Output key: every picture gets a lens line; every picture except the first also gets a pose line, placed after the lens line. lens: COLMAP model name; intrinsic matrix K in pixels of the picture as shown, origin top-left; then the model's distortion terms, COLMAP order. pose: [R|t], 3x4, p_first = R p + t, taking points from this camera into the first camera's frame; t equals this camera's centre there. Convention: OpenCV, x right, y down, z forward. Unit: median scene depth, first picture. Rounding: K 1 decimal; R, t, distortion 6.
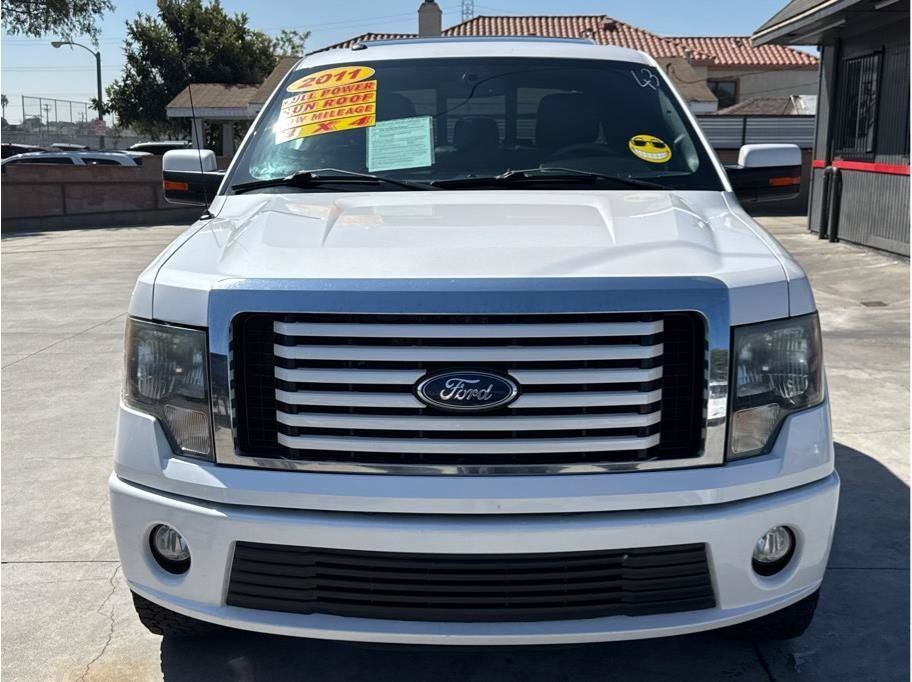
lens RADIAL K [[1054.2, 0, 456.0], [0, 1054.2, 341.0], [0, 0, 1]] dist [0.087538, -0.002646]
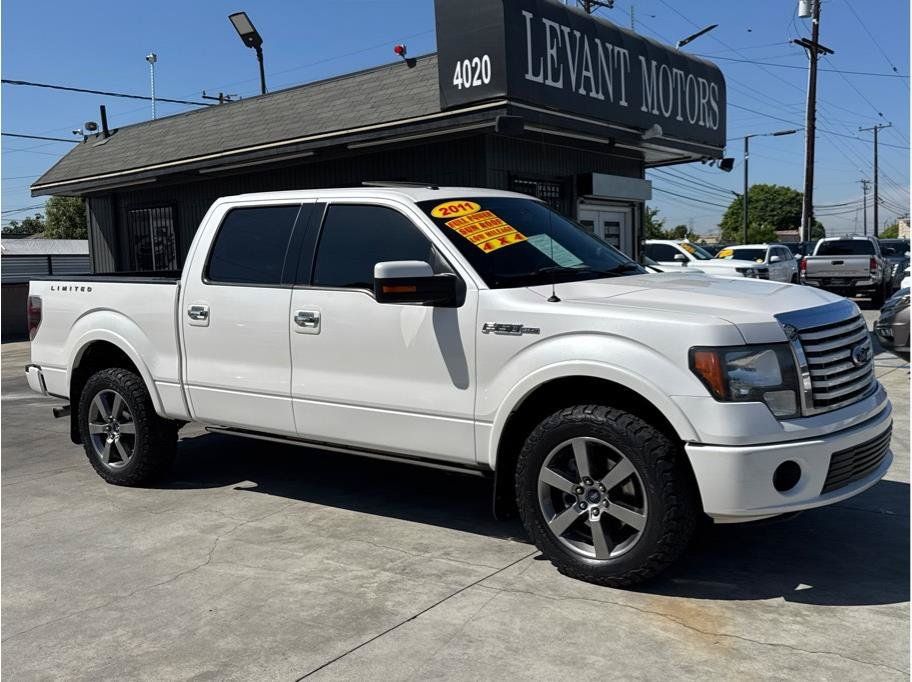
lens RADIAL K [[882.0, 0, 450.2], [0, 882.0, 346.1], [0, 0, 1]] dist [0.206874, -0.467477]
pose [[0.583774, -0.092932, 0.806580, -1.747504], [0.183495, 0.982826, -0.019569, -0.077620], [-0.790909, 0.159427, 0.590801, 0.559077]]
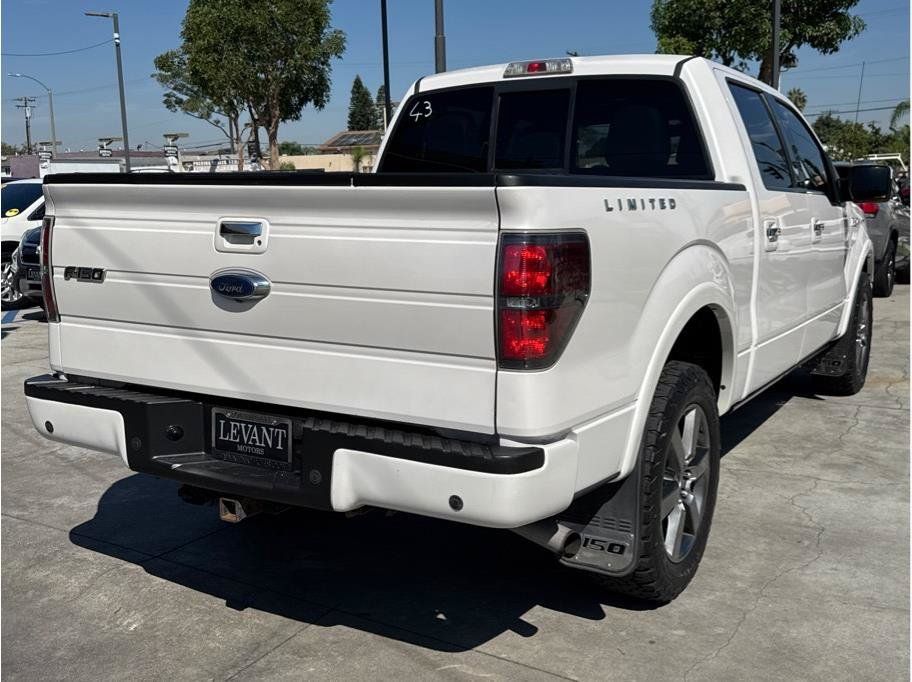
lens RADIAL K [[970.6, 0, 450.2], [0, 970.6, 342.5], [0, 0, 1]] dist [0.207660, -0.459217]
pose [[-0.867774, -0.072002, 0.491715, -0.701011], [0.103982, 0.941240, 0.321333, -0.718091], [-0.485958, 0.329974, -0.809297, 3.945273]]
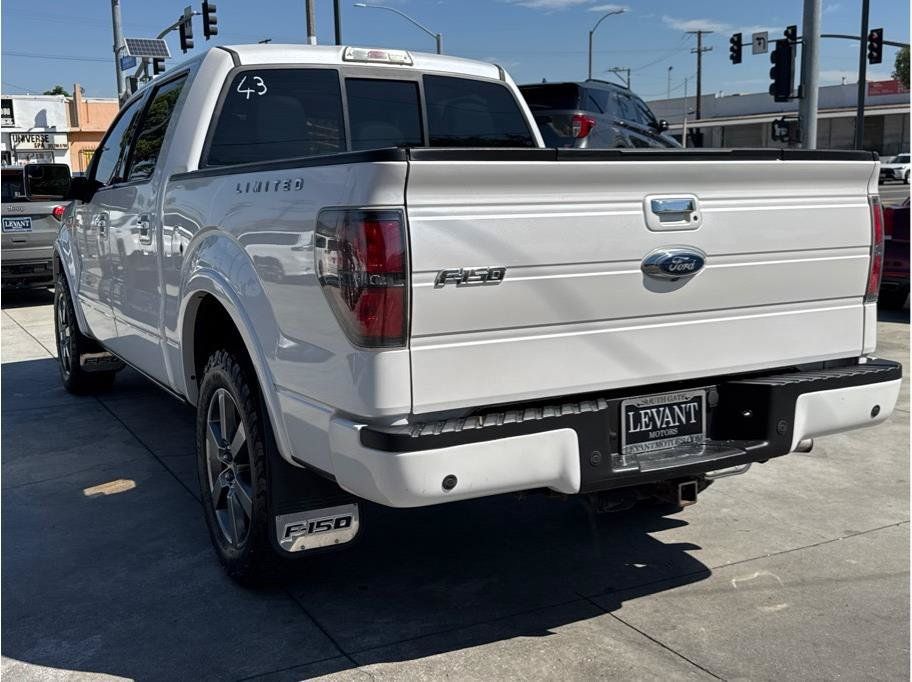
lens RADIAL K [[911.7, 0, 456.0], [0, 911.7, 341.0], [0, 0, 1]] dist [0.074806, 0.000165]
pose [[-0.880236, 0.093398, -0.465254, 1.081720], [-0.079445, 0.937598, 0.338525, -0.683490], [0.467839, 0.334944, -0.817887, 3.867700]]
